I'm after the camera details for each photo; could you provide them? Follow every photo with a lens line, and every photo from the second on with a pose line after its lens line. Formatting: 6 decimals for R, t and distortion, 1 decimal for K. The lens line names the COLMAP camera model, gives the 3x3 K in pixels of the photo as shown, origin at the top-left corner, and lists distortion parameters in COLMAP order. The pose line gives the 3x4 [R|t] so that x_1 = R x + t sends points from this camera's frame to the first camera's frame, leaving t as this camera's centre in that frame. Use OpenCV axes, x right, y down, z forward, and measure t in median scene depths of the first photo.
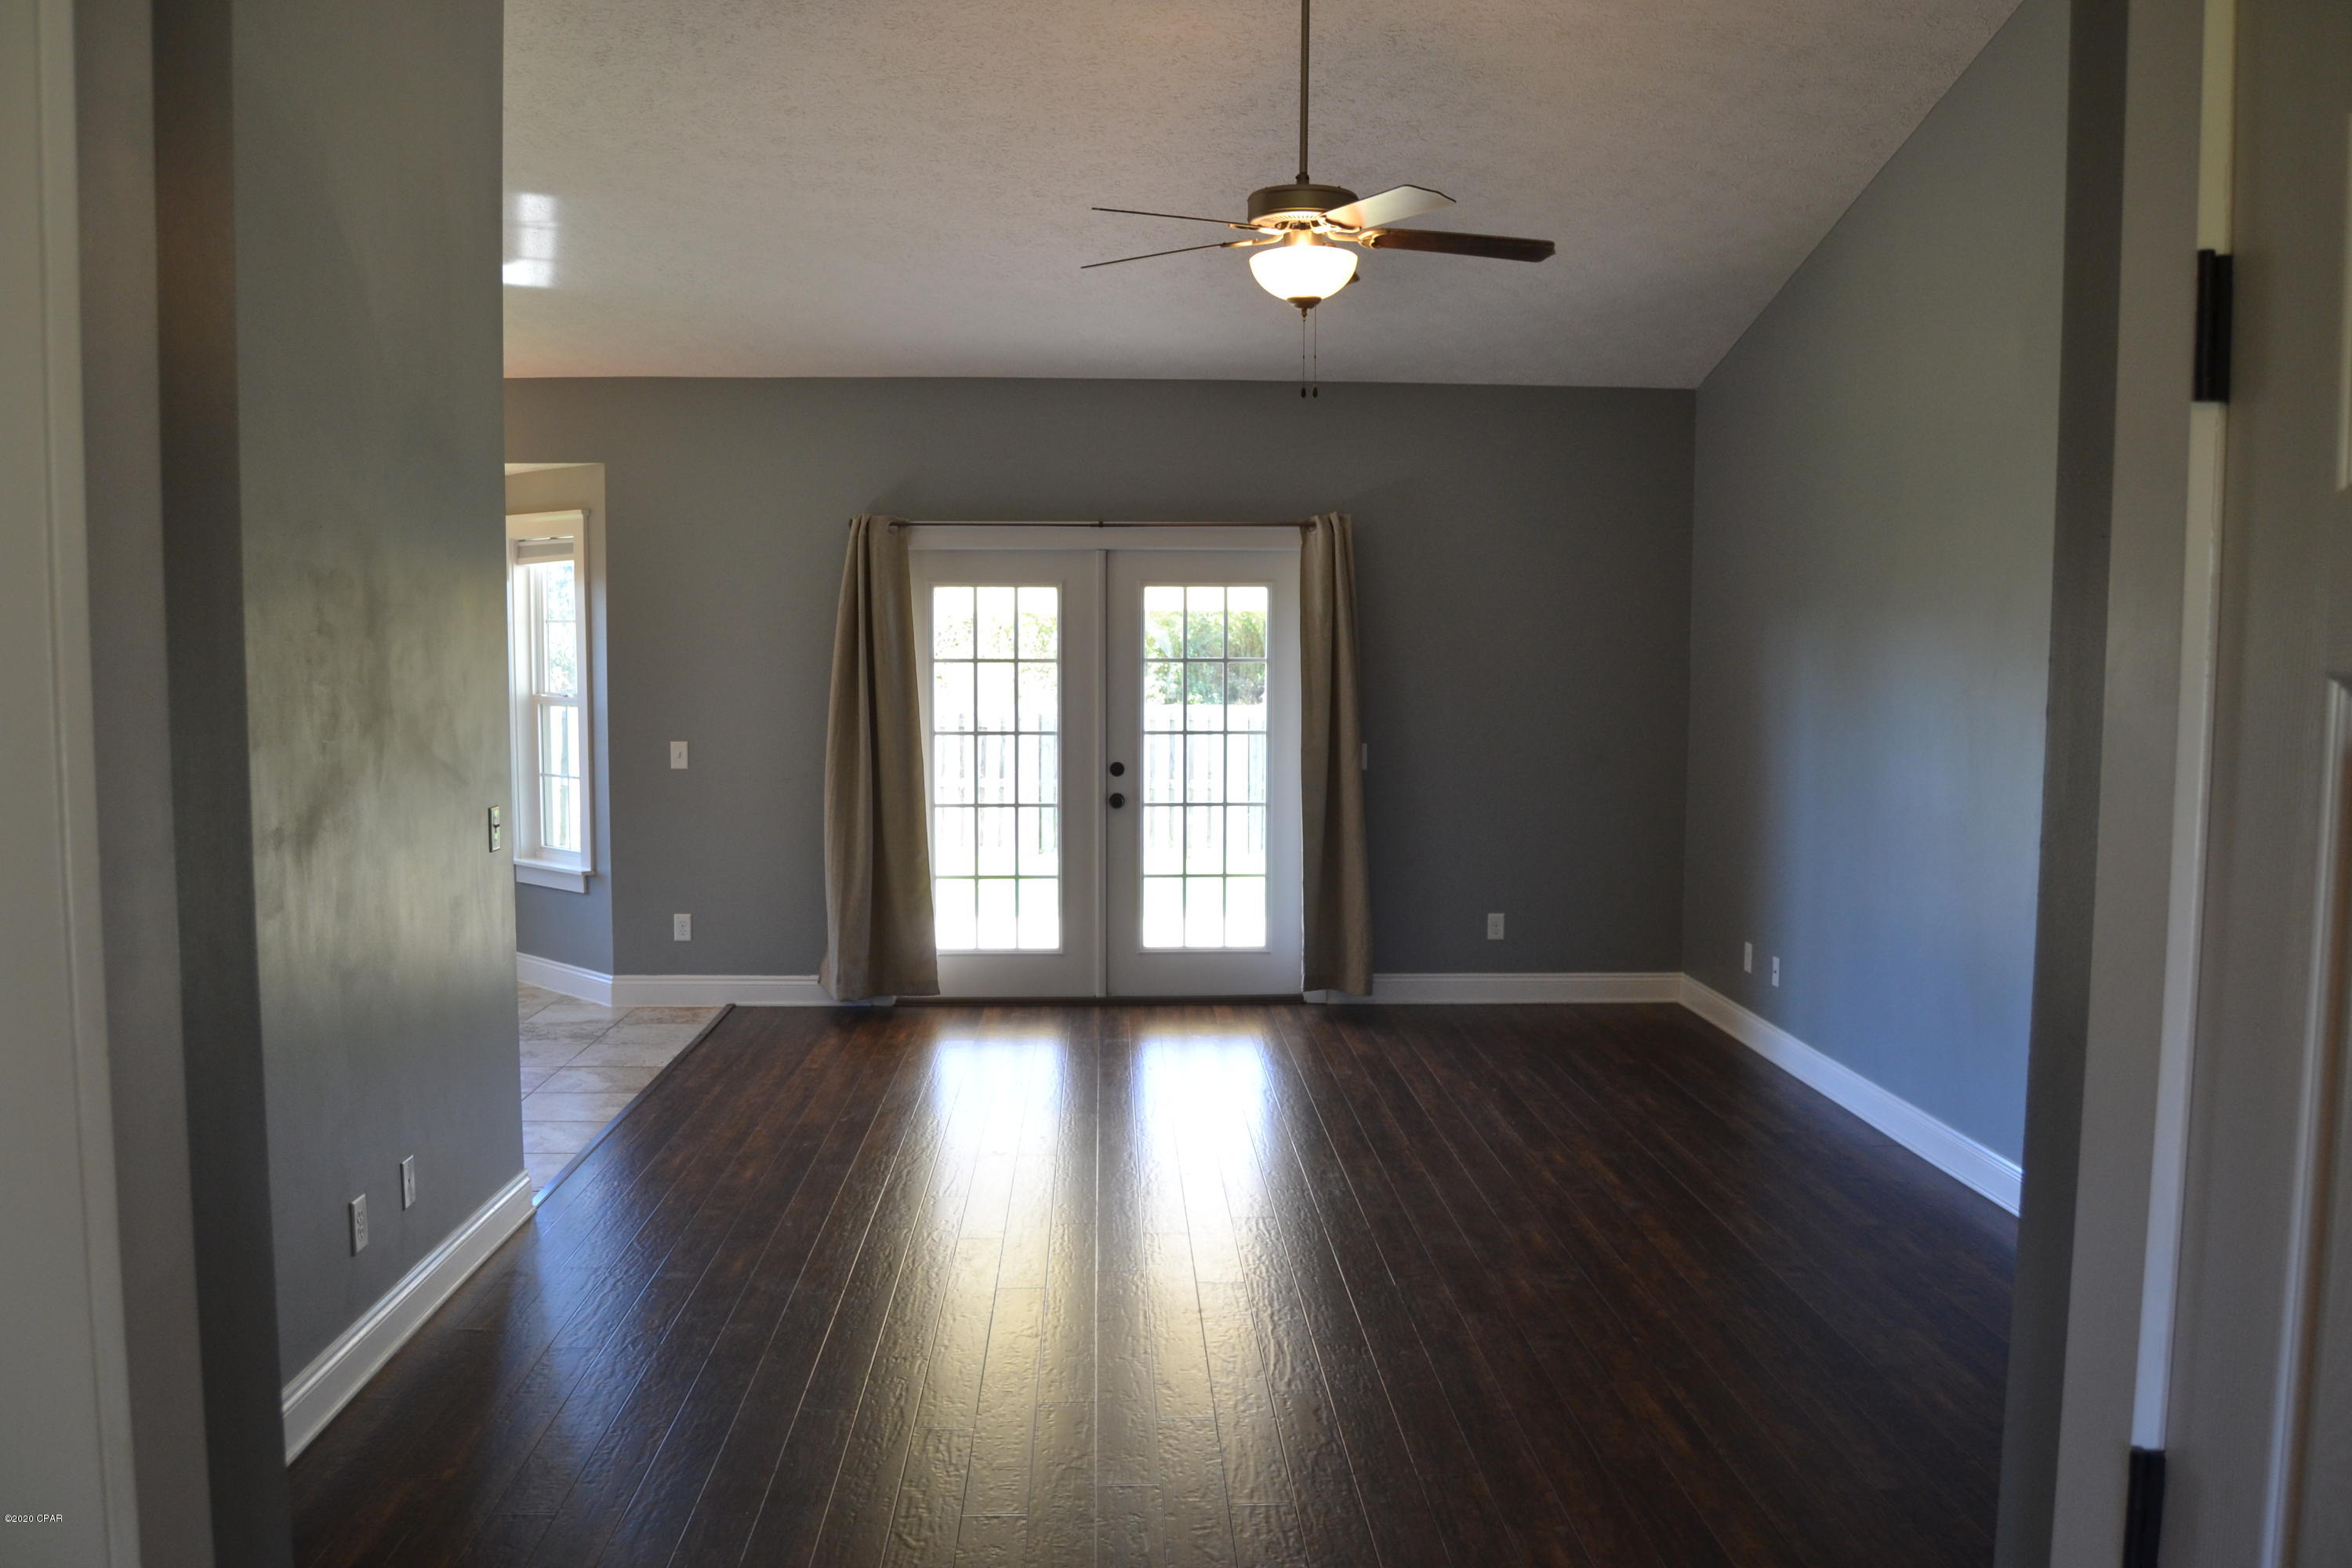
lens RADIAL K [[1863.2, 0, 1182.1], [0, 1863.2, 791.9], [0, 0, 1]] dist [-0.088507, 0.014814]
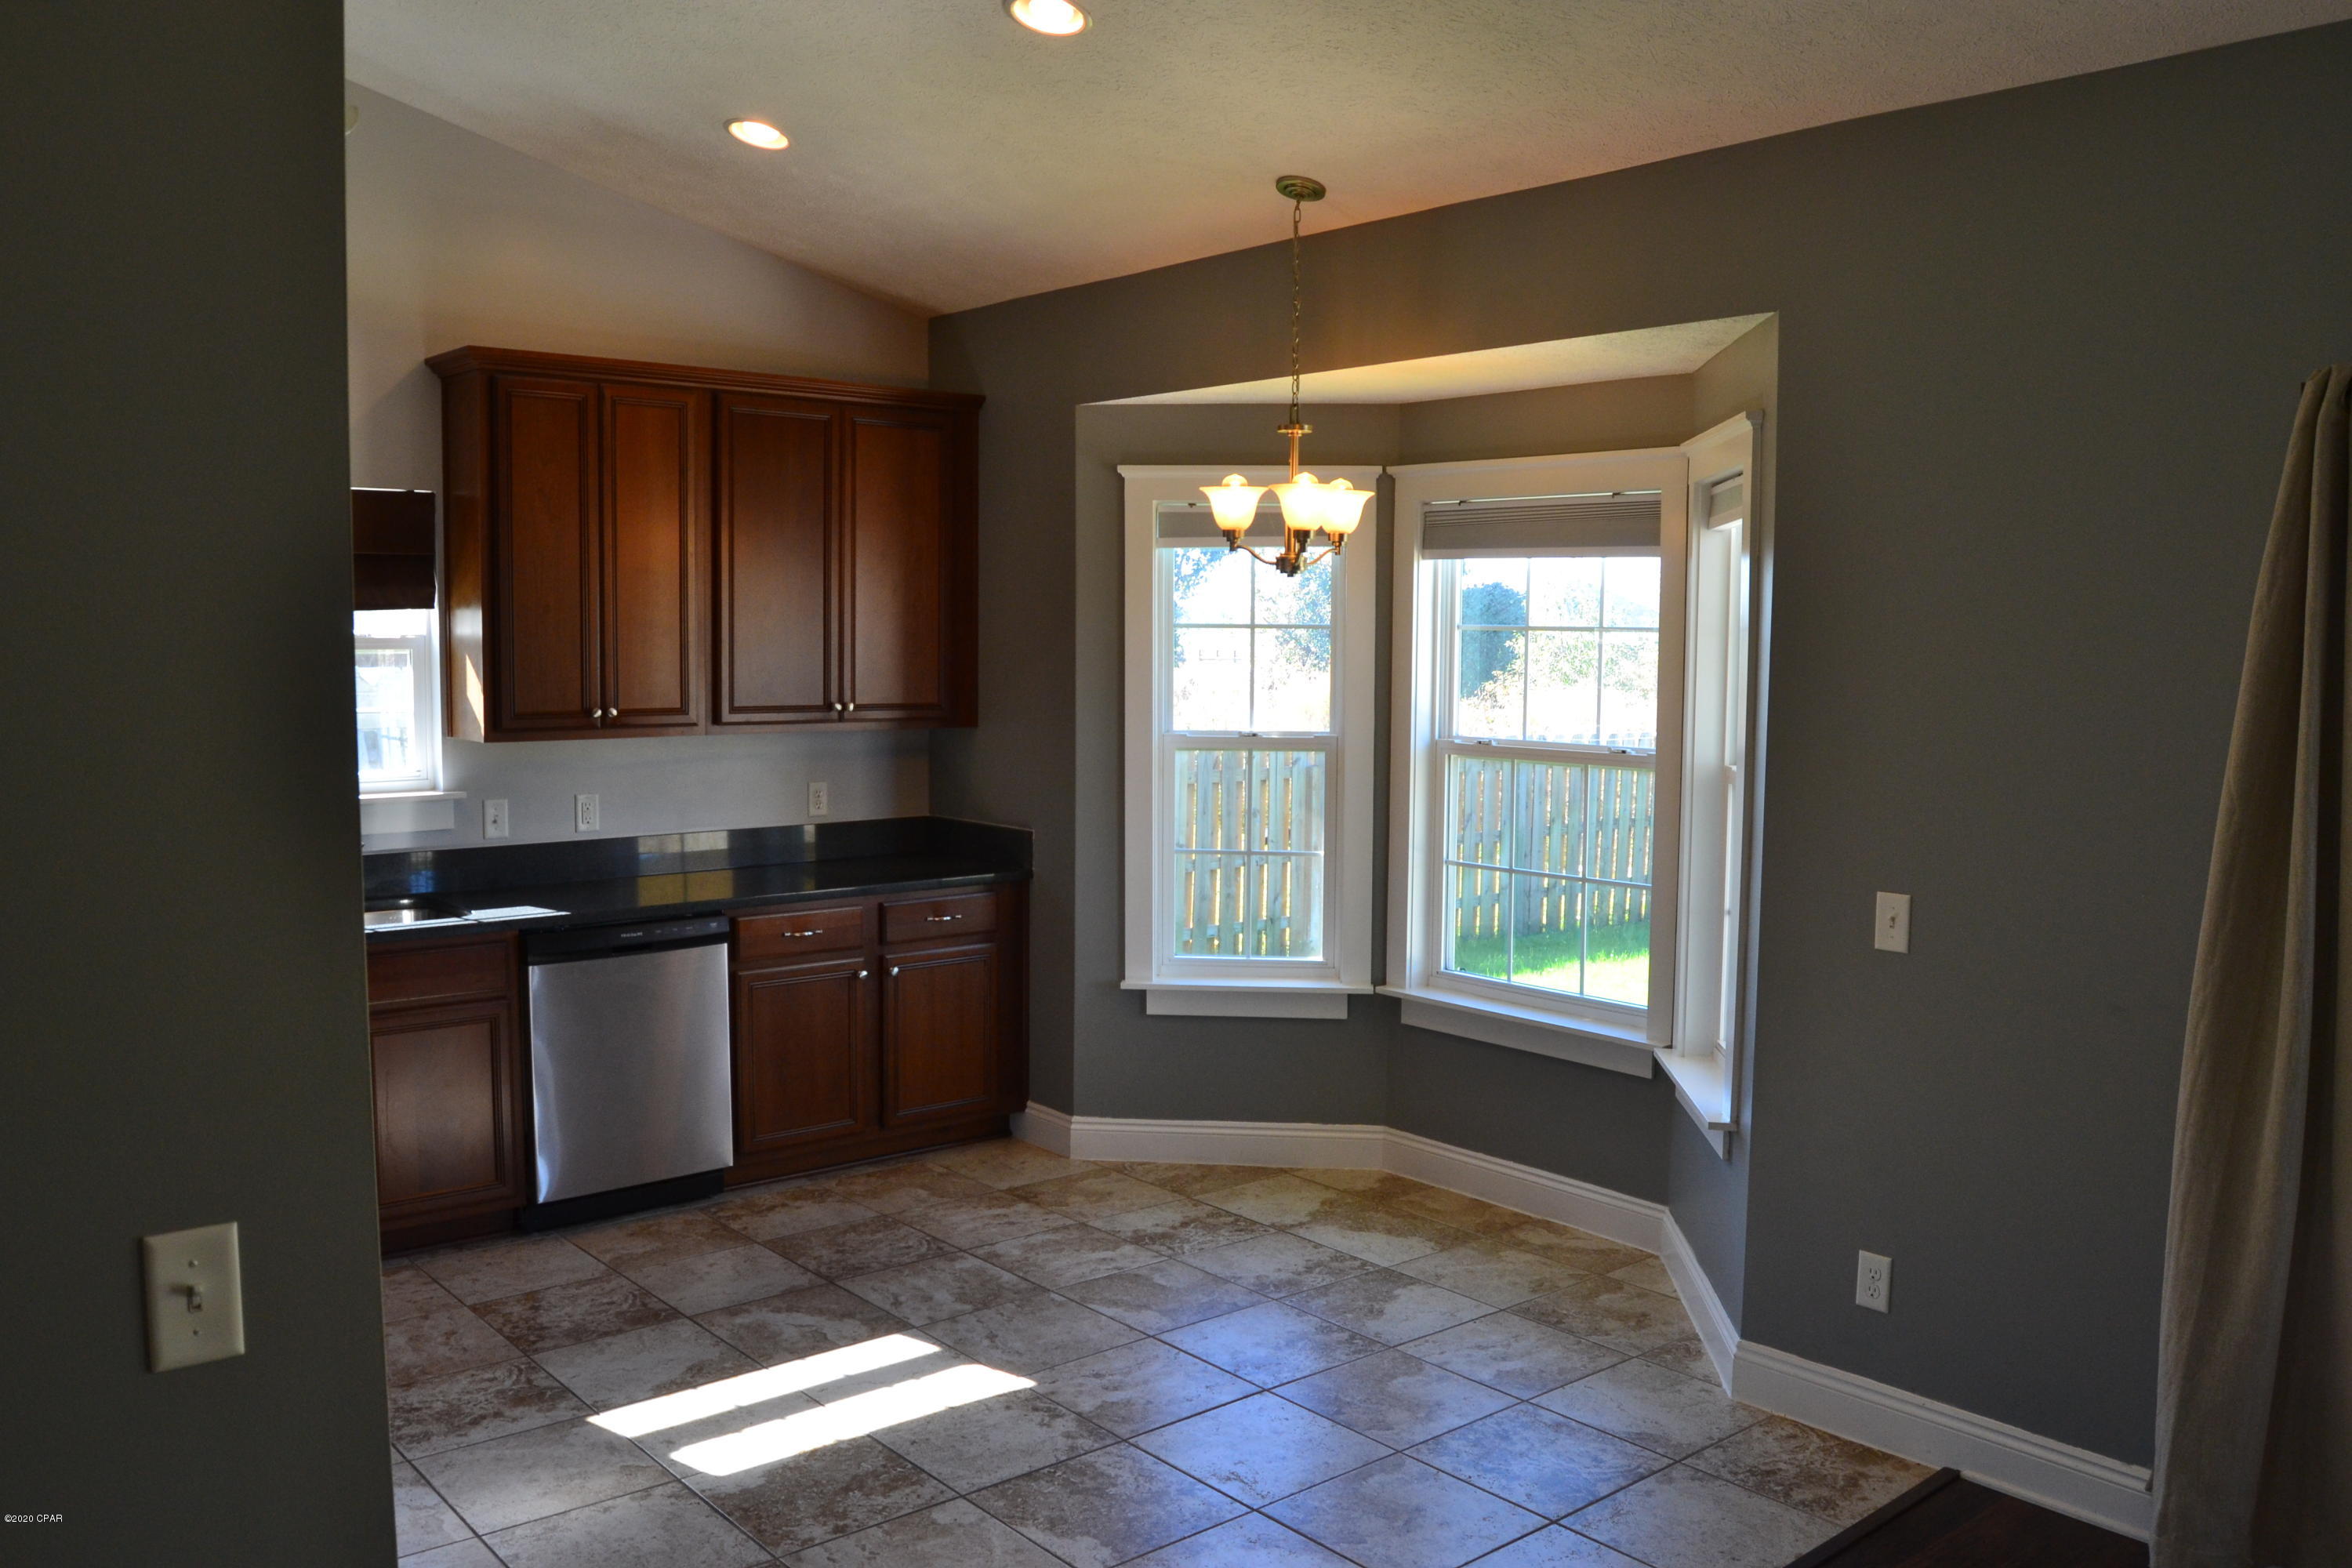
lens RADIAL K [[1863.2, 0, 1182.1], [0, 1863.2, 791.9], [0, 0, 1]] dist [-0.088507, 0.014814]
pose [[0.613899, 0.069974, -0.786277, -0.018634], [-0.071711, 0.996888, 0.032728, -0.054541], [0.786121, 0.036293, 0.617006, 0.567199]]
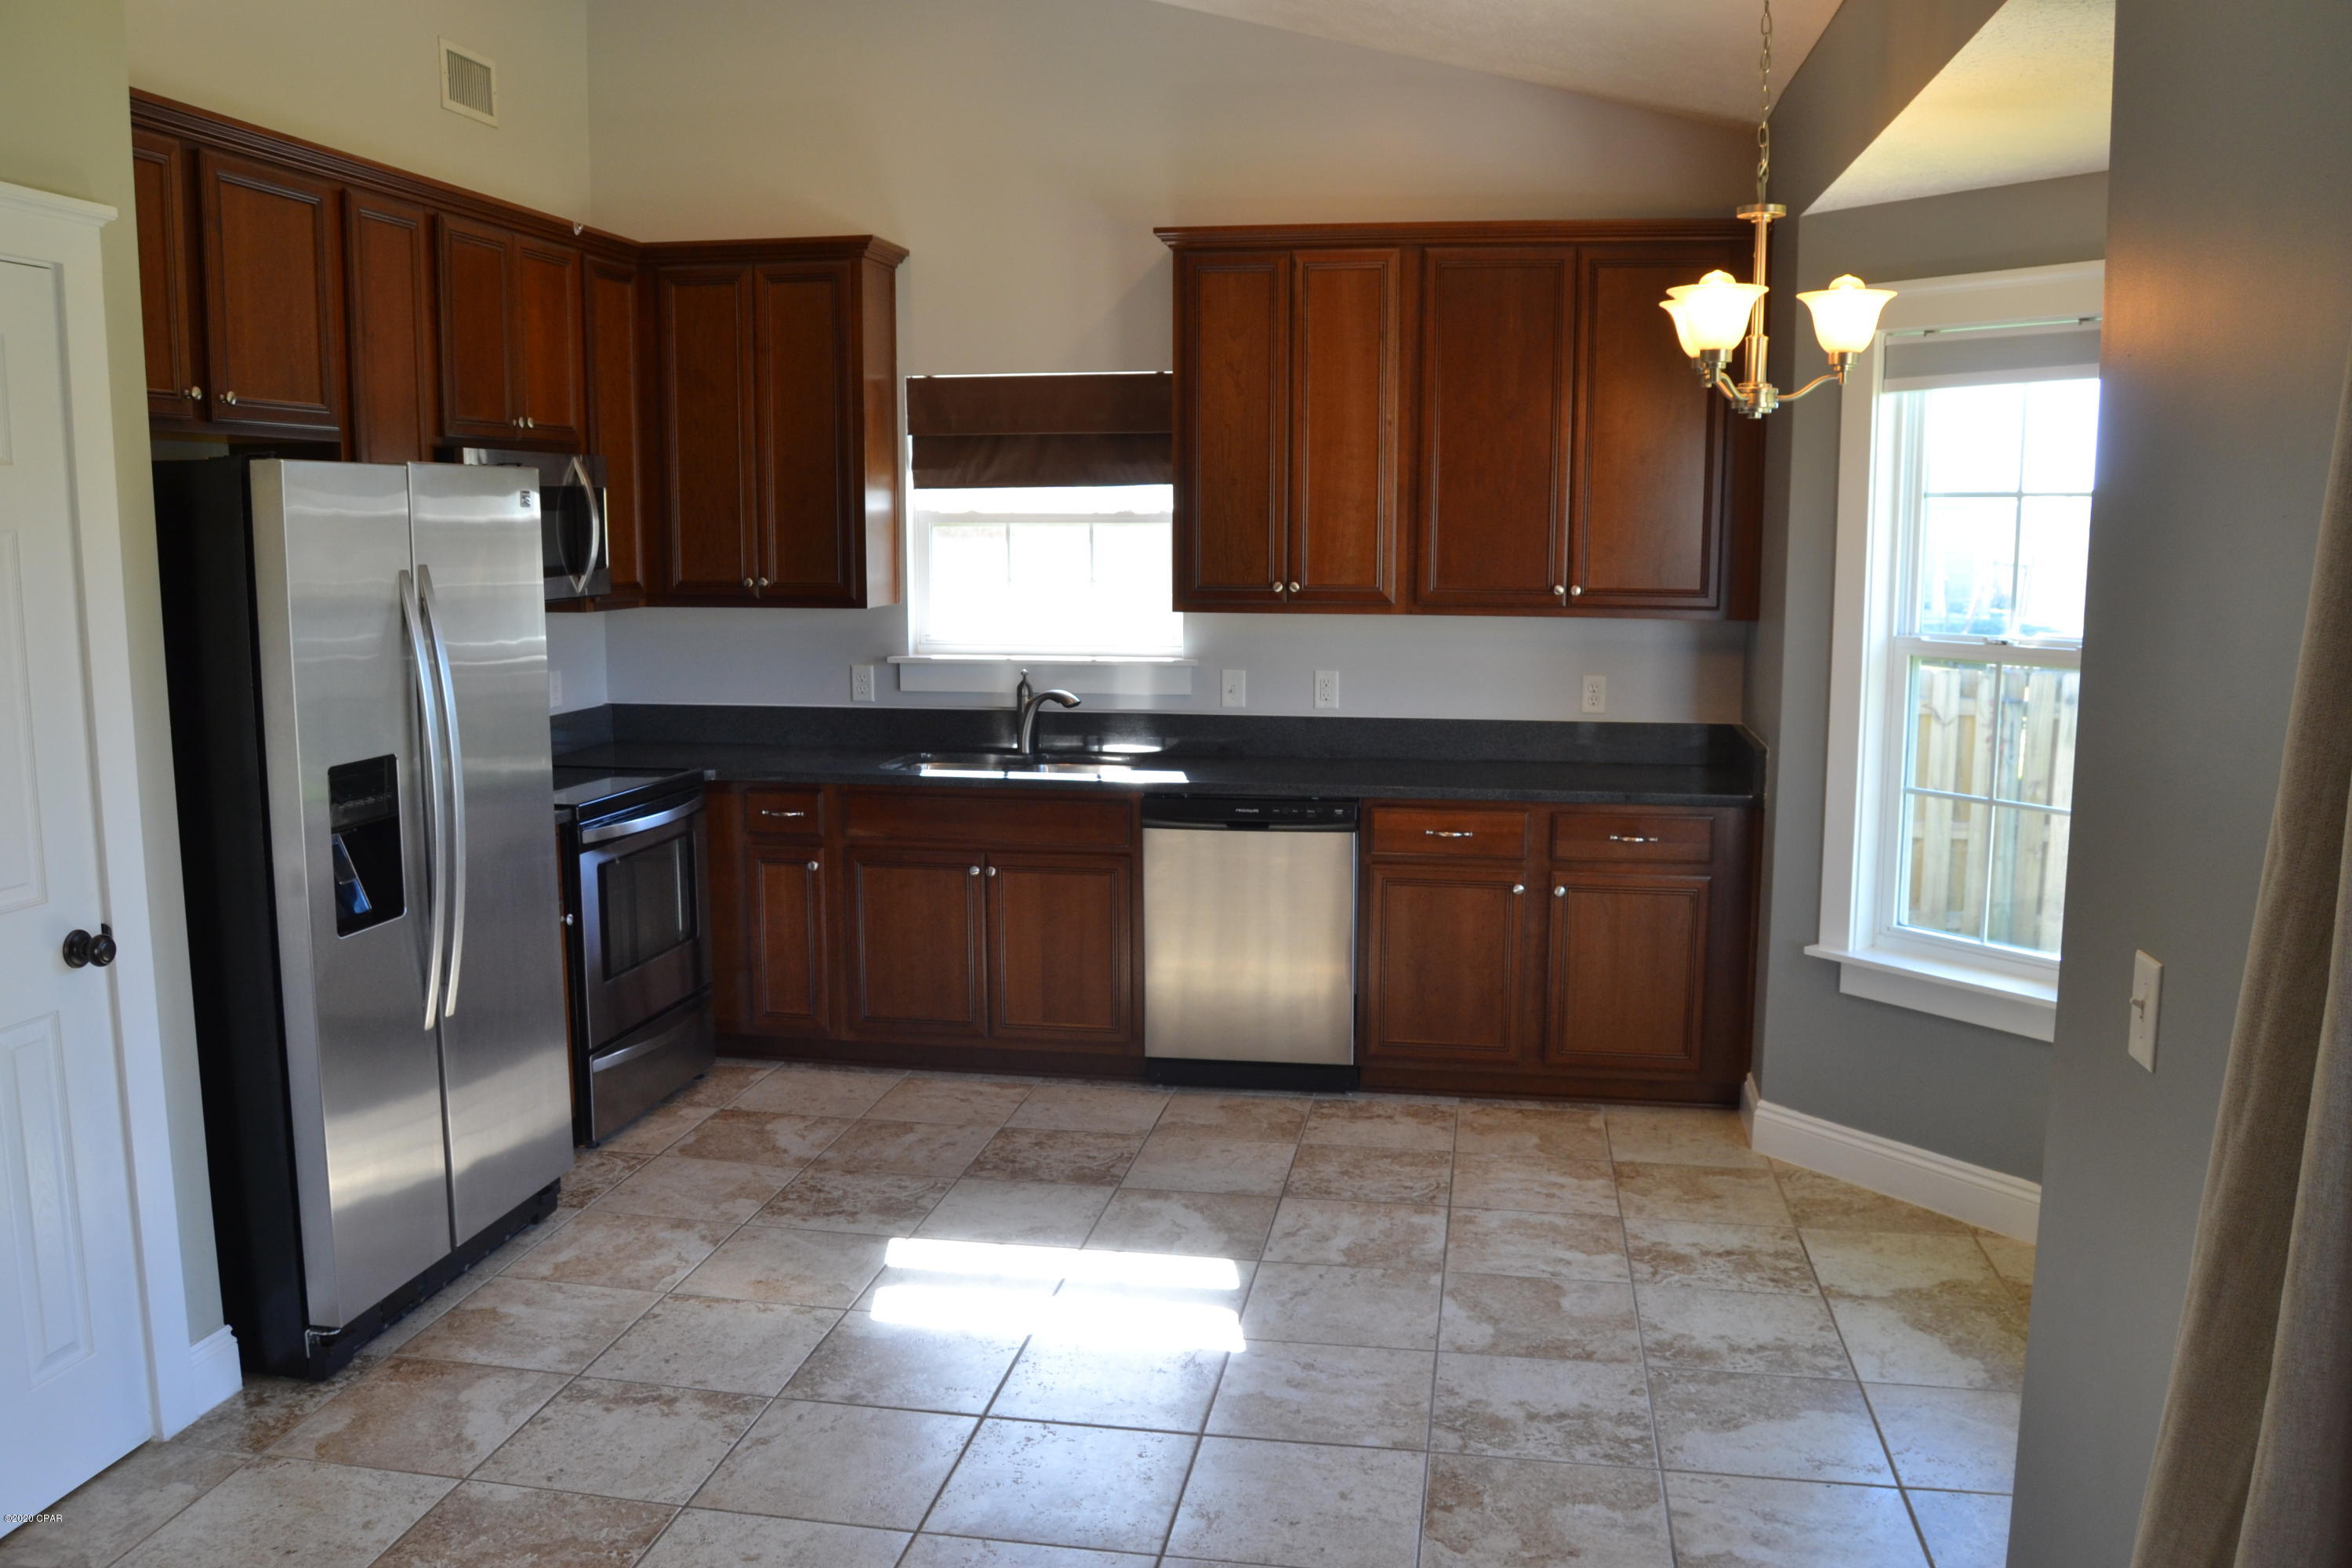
lens RADIAL K [[1863.2, 0, 1182.1], [0, 1863.2, 791.9], [0, 0, 1]] dist [-0.088507, 0.014814]
pose [[-0.209913, 0.138672, -0.967836, -0.011411], [-0.082362, 0.983864, 0.158832, -0.076487], [0.974245, 0.113054, -0.195105, 0.908918]]
